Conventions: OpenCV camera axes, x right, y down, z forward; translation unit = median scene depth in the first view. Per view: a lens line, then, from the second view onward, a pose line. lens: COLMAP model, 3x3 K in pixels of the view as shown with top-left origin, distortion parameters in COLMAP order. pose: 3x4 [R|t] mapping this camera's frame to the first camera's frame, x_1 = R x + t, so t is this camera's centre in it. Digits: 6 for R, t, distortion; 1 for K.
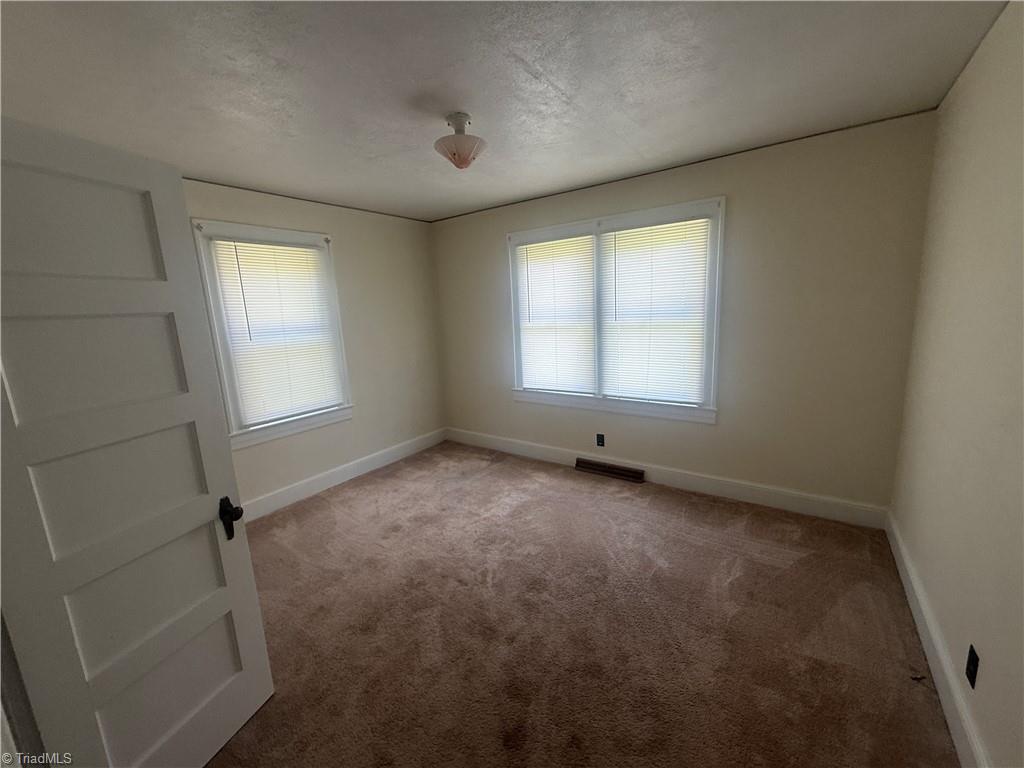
lens RADIAL K [[407.9, 0, 510.4], [0, 407.9, 383.4], [0, 0, 1]] dist [0.000476, -0.000112]
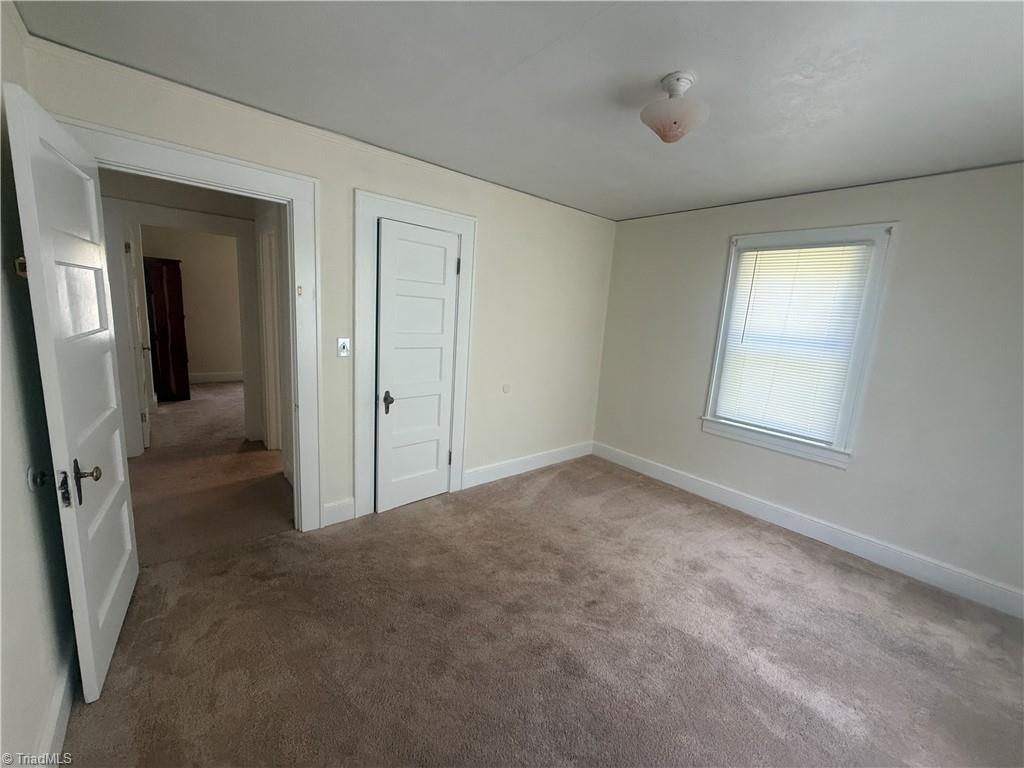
lens RADIAL K [[403.6, 0, 508.6], [0, 403.6, 385.8], [0, 0, 1]] dist [-0.001645, -0.000304]
pose [[-0.258677, 0.208327, -0.943232, 0.507531], [-0.225889, 0.936346, 0.268756, -0.136695], [0.939181, 0.282587, -0.195153, 0.619044]]
